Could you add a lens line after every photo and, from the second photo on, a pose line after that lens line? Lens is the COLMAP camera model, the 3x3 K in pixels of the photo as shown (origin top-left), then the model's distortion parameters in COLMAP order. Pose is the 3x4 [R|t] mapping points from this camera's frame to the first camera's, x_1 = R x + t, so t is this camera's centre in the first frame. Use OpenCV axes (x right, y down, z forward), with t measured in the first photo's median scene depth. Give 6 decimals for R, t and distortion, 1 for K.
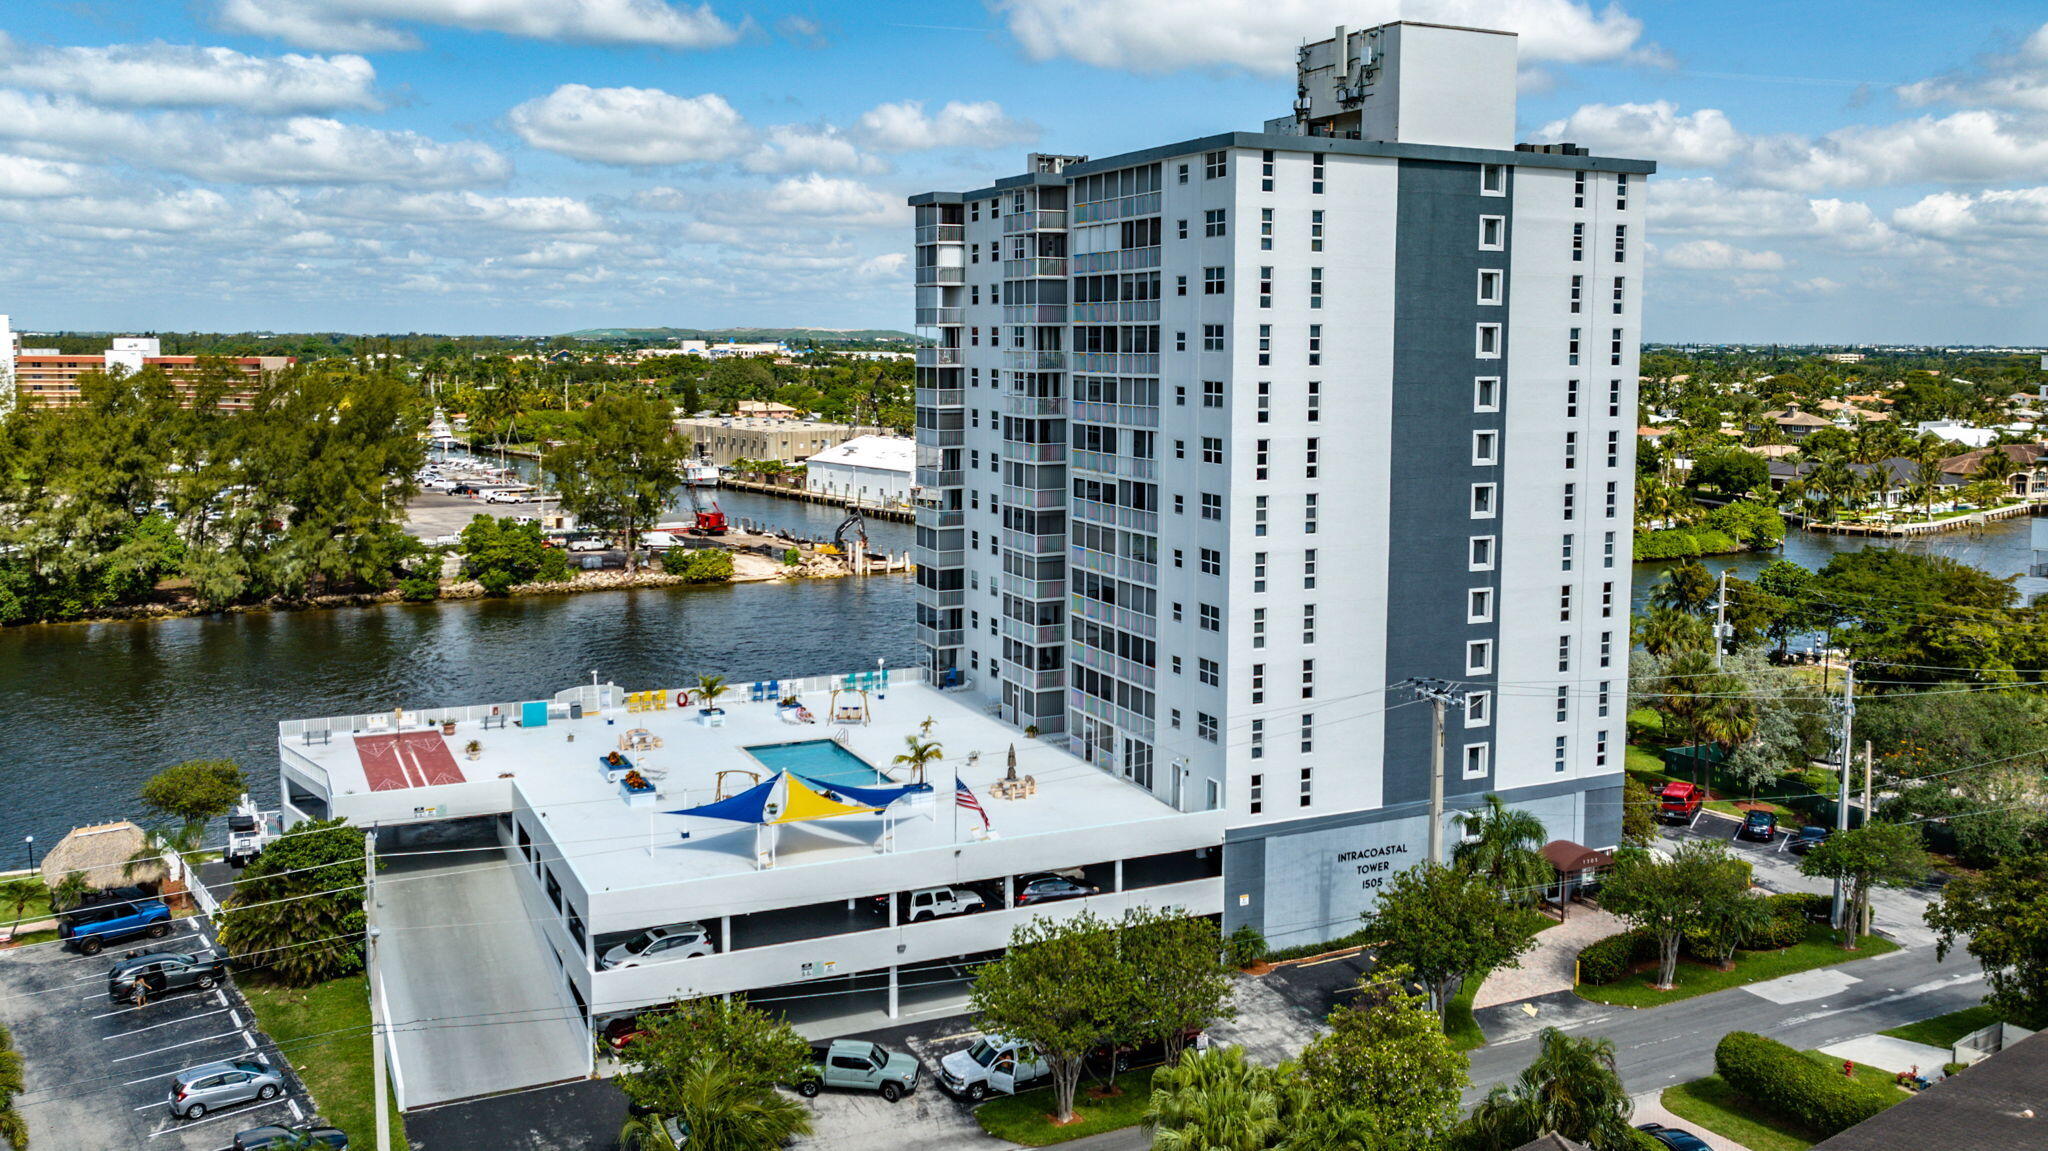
lens RADIAL K [[1405.3, 0, 1024.0], [0, 1405.3, 575.5], [0, 0, 1]] dist [-0.048826, 0.089423]
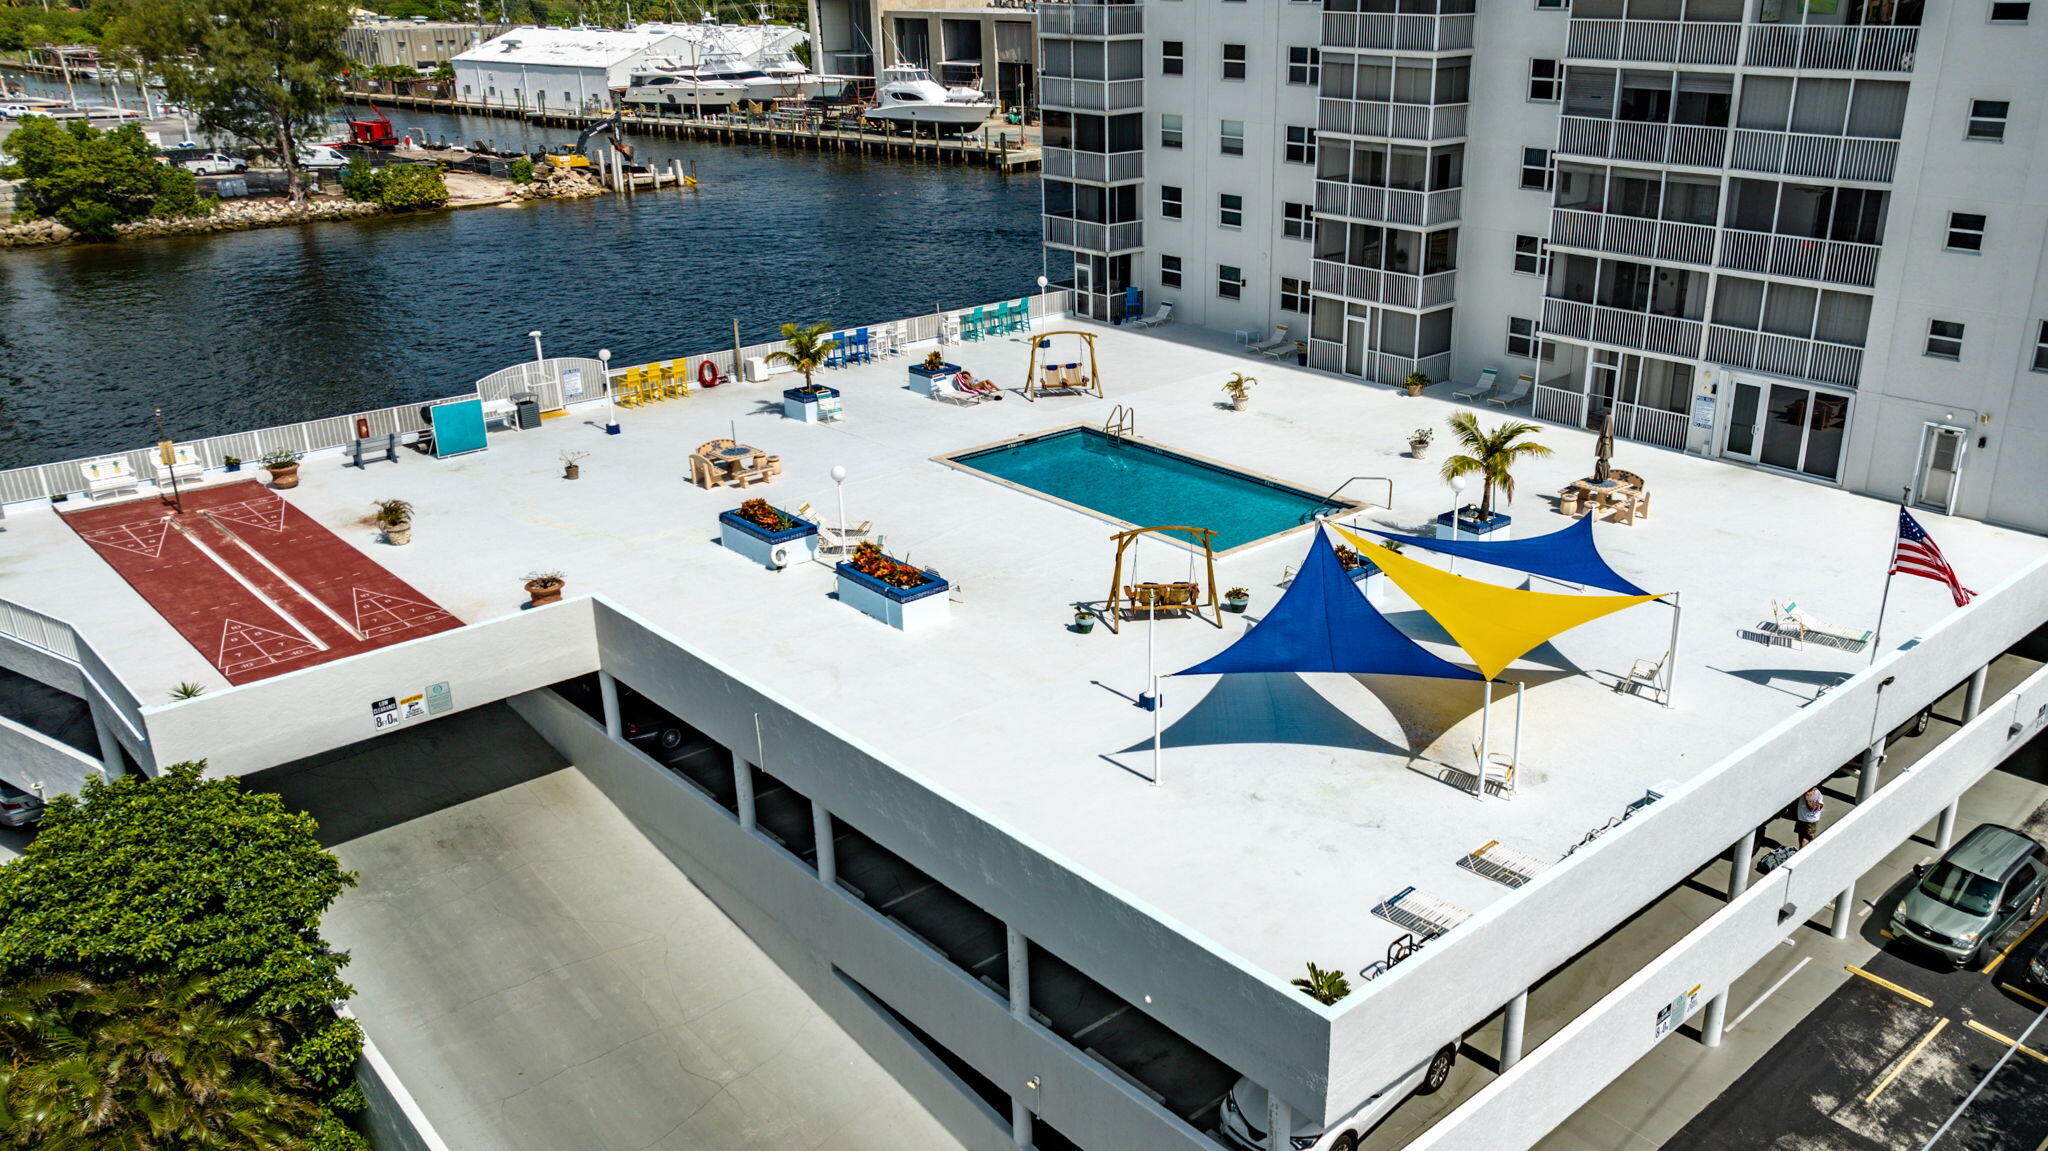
lens RADIAL K [[1405.3, 0, 1024.0], [0, 1405.3, 575.5], [0, 0, 1]] dist [-0.048826, 0.089423]
pose [[0.964691, -0.107643, 0.240385, -0.122531], [0.042690, 0.964508, 0.260579, 0.013097], [-0.259903, -0.241116, 0.935047, 0.207671]]
